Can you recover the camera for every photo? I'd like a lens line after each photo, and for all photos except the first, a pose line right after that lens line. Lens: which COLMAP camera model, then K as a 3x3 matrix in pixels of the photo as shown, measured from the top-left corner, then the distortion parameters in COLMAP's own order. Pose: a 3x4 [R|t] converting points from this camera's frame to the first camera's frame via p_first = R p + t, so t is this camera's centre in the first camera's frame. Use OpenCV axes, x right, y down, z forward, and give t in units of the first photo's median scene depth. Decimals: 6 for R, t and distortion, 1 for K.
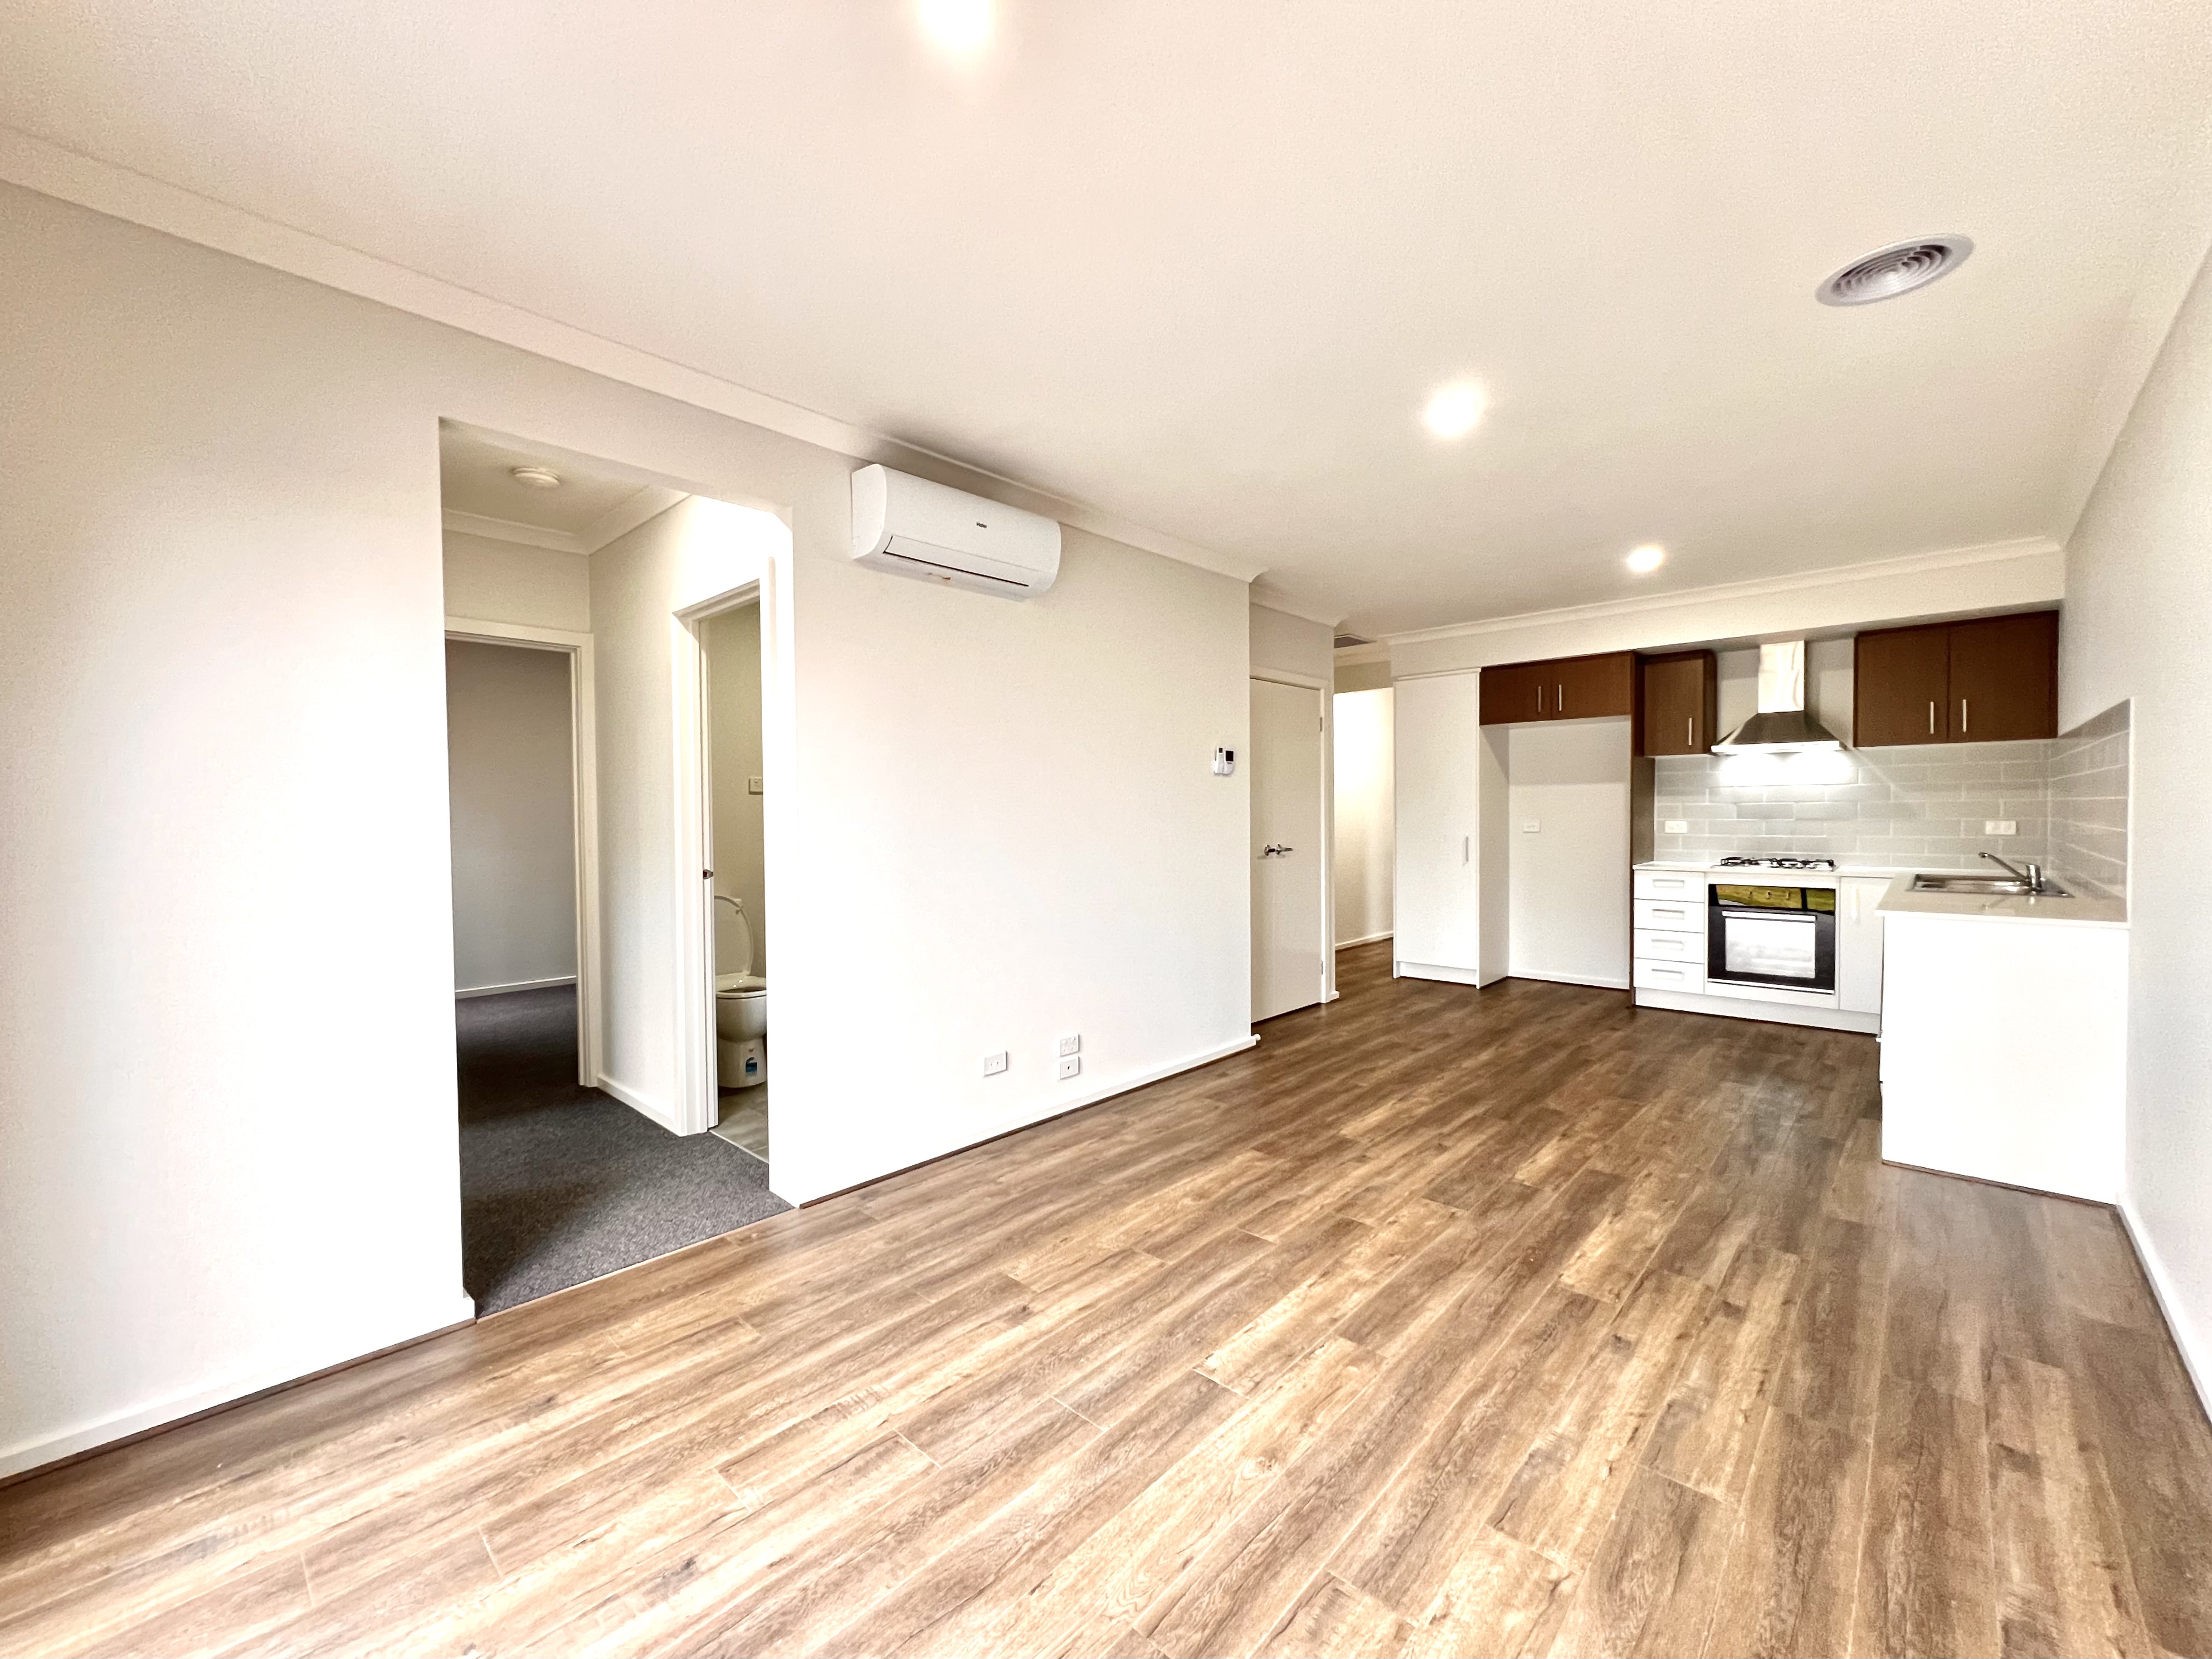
lens RADIAL K [[880.9, 0, 1104.4], [0, 880.9, 830.2], [0, 0, 1]] dist [-0.005722, -0.000116]
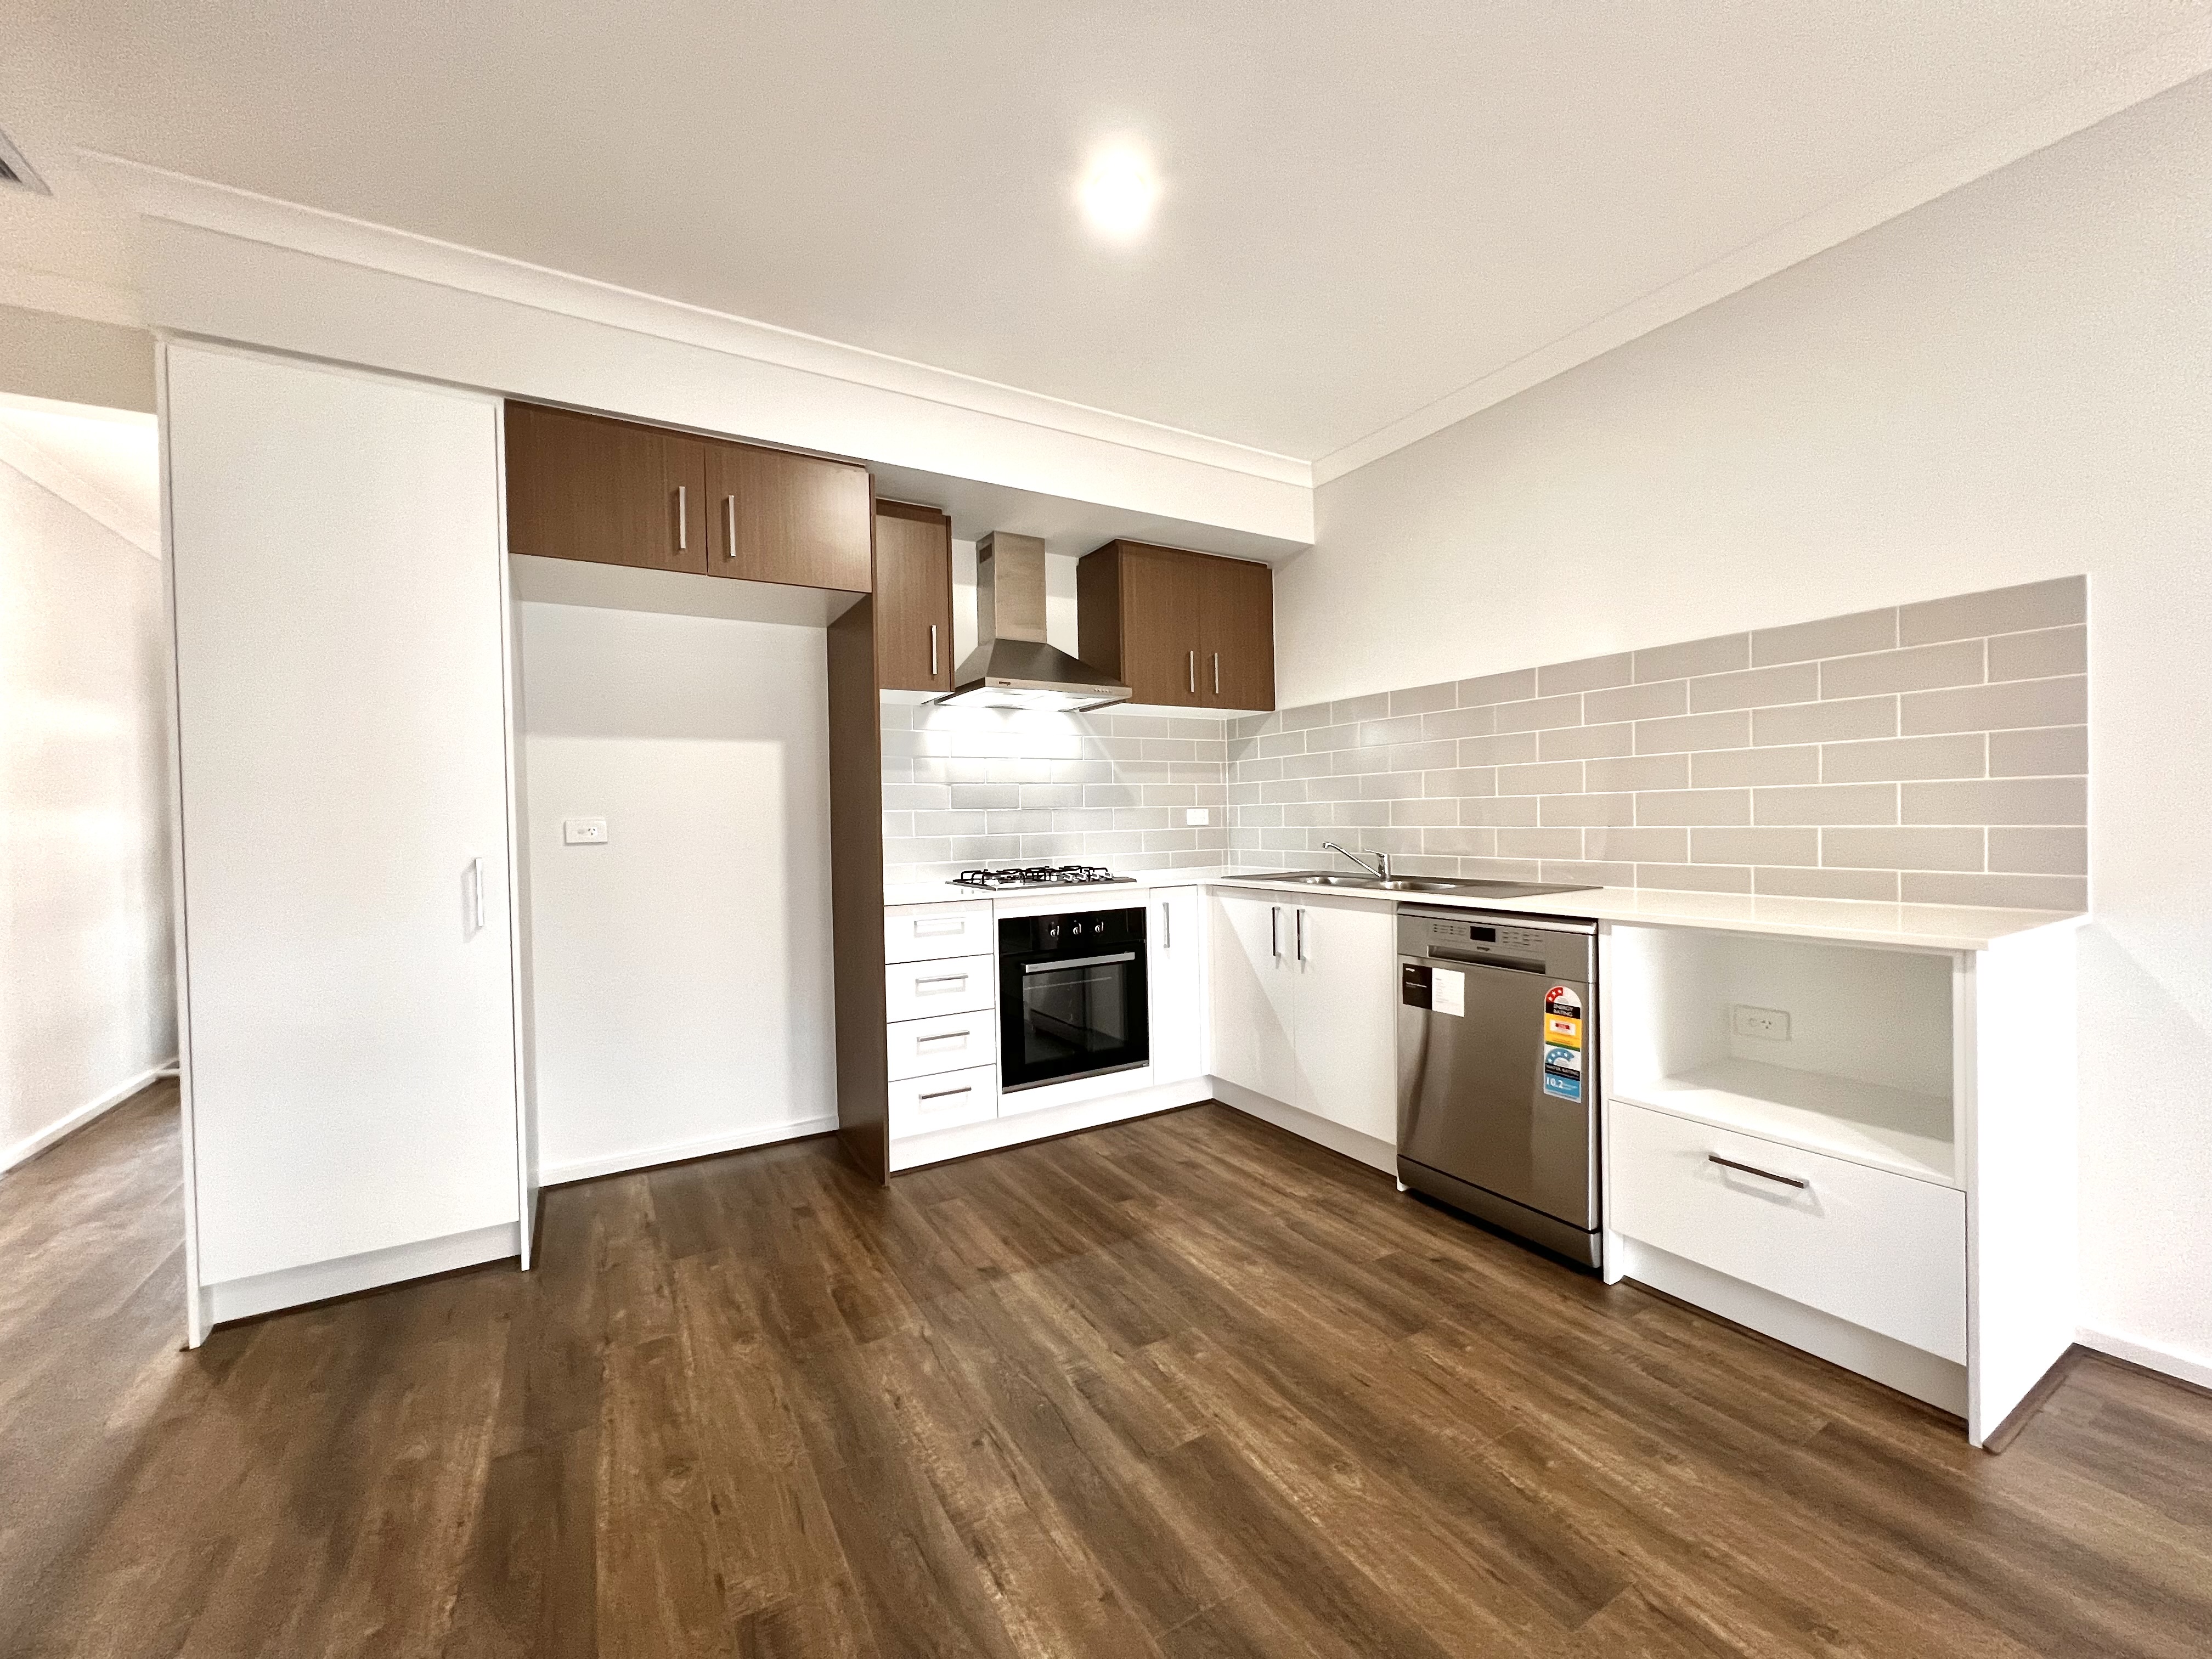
lens RADIAL K [[880.8, 0, 1104.4], [0, 880.8, 830.2], [0, 0, 1]] dist [-0.005722, -0.000116]
pose [[0.274765, -0.004913, 0.961499, 0.242603], [0.035788, 0.999346, -0.005121, 0.014742], [-0.960845, 0.035817, 0.274761, 1.134403]]
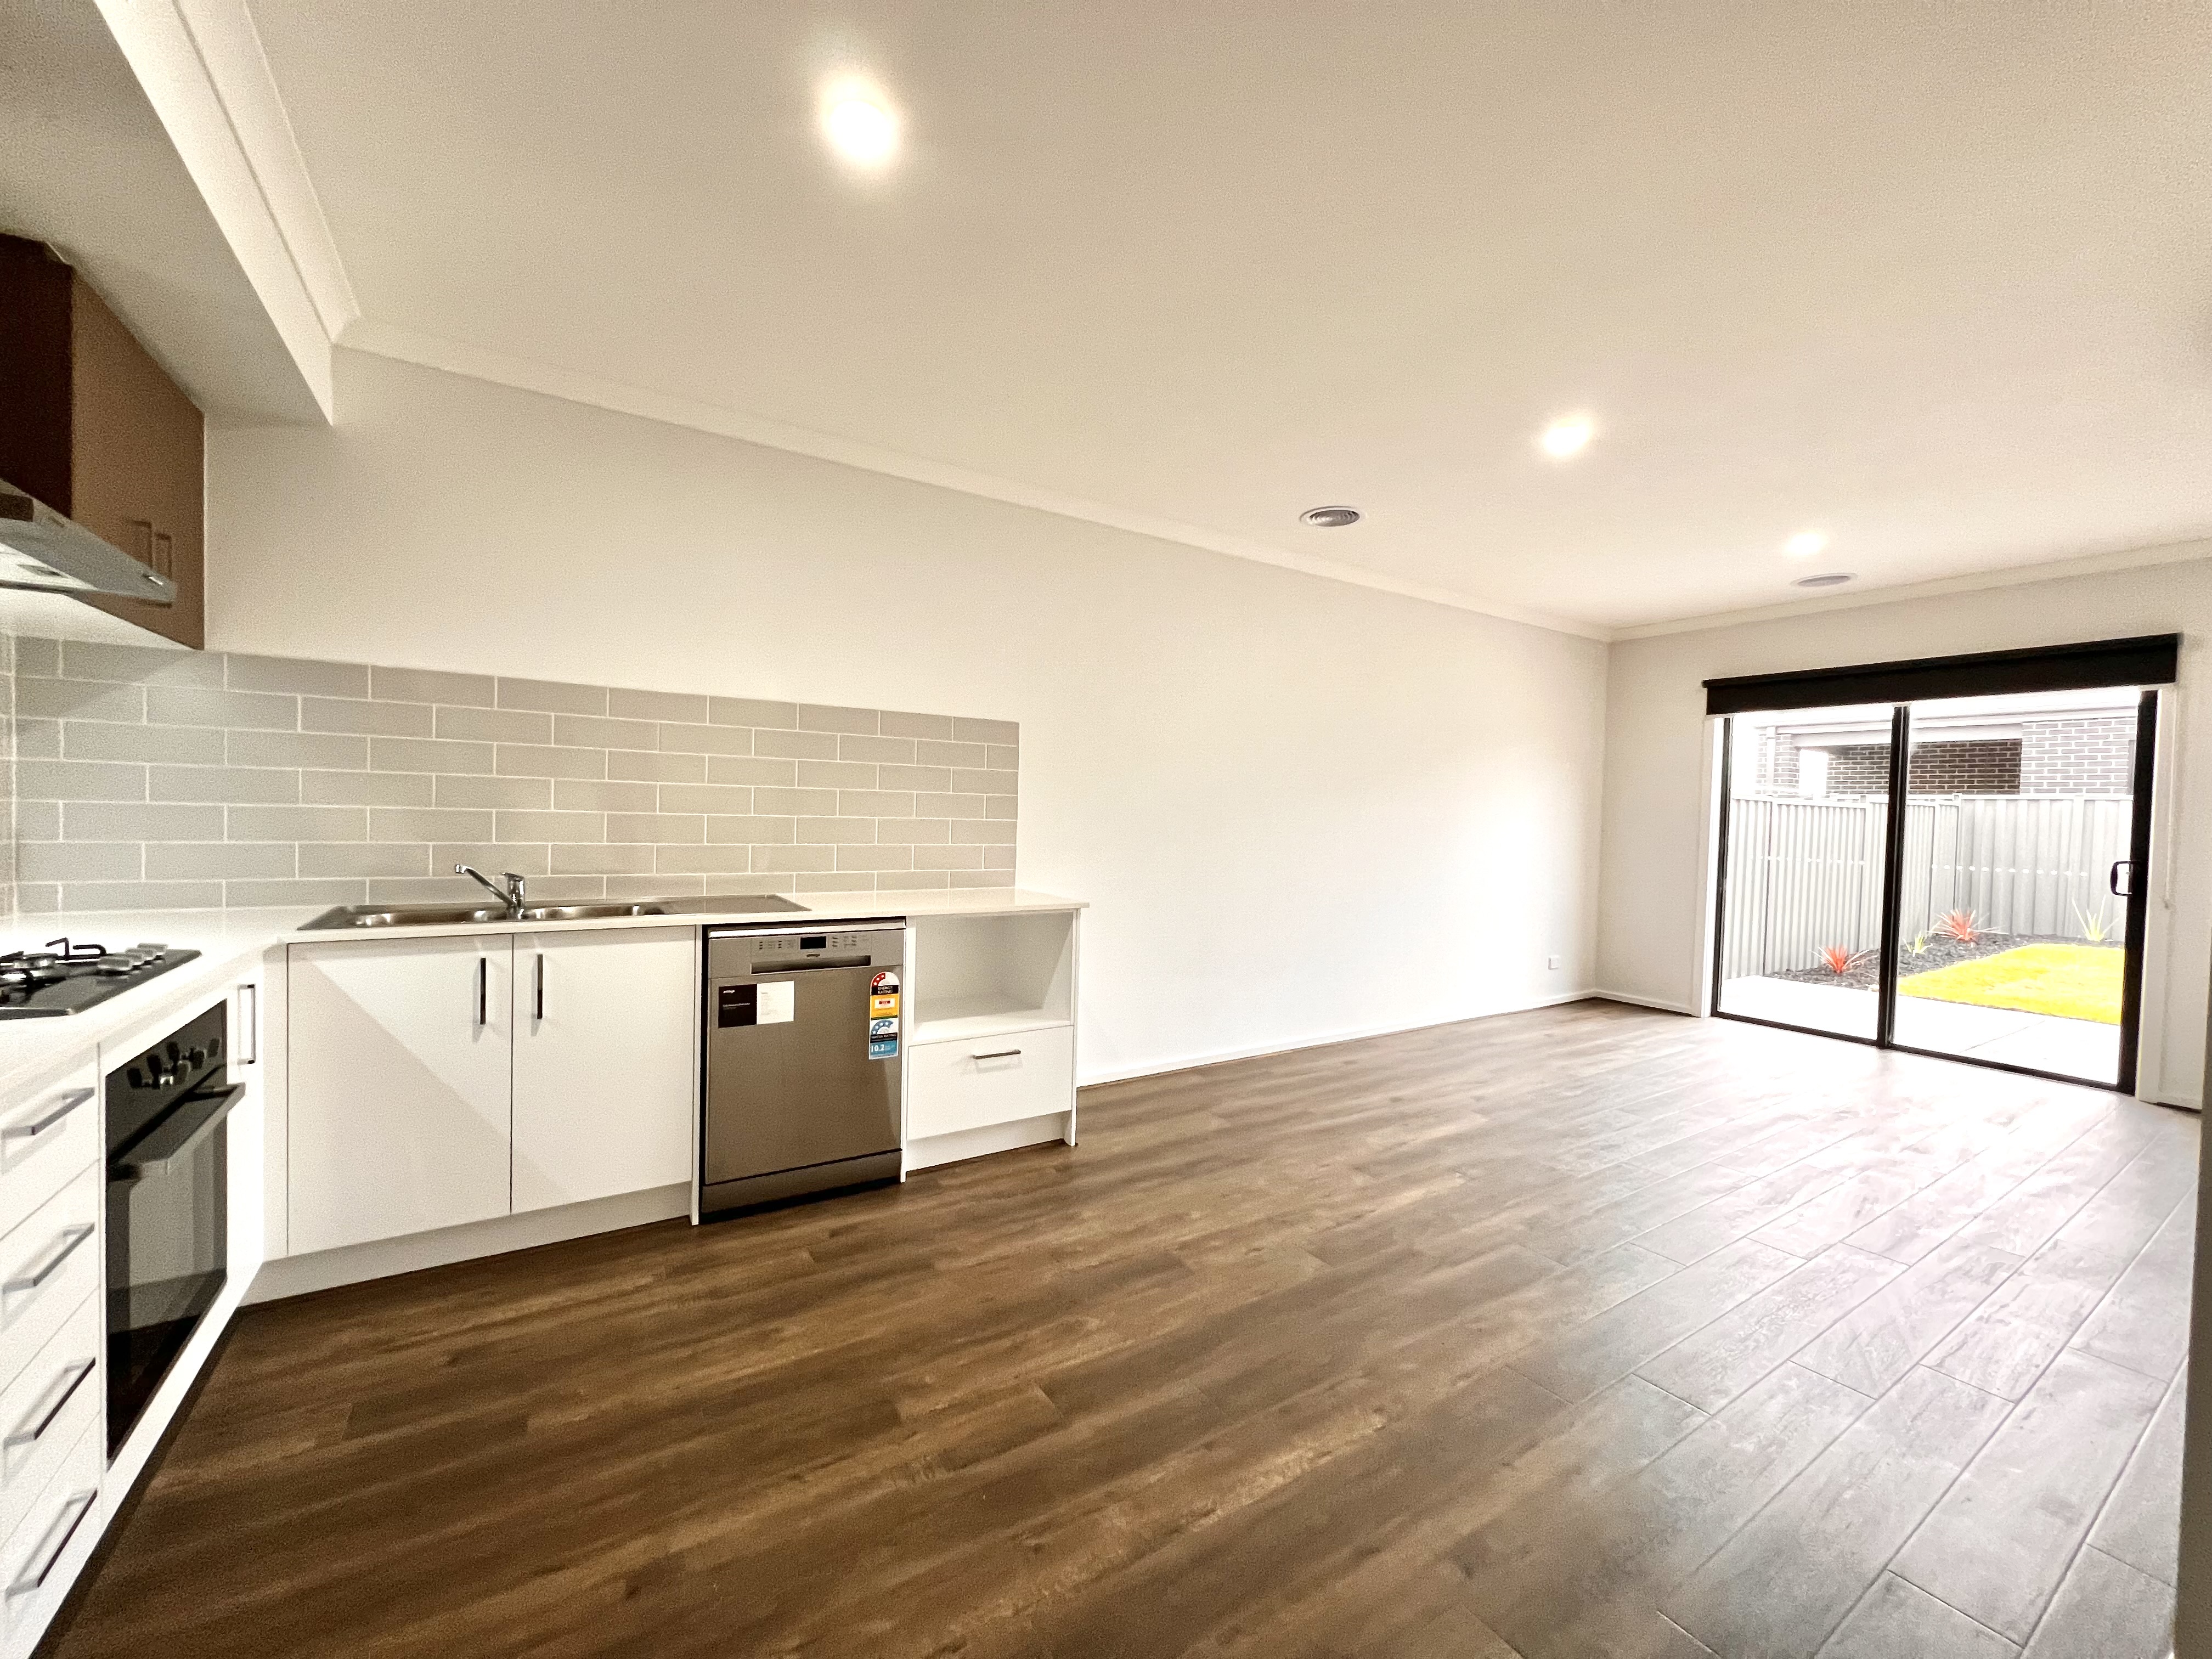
lens RADIAL K [[880.8, 0, 1104.4], [0, 880.8, 830.2], [0, 0, 1]] dist [-0.005722, -0.000116]
pose [[-0.970785, -0.019788, 0.239132, 0.525778], [-0.010479, 0.999139, 0.040136, -0.028440], [-0.239721, 0.036458, -0.970157, 1.696319]]
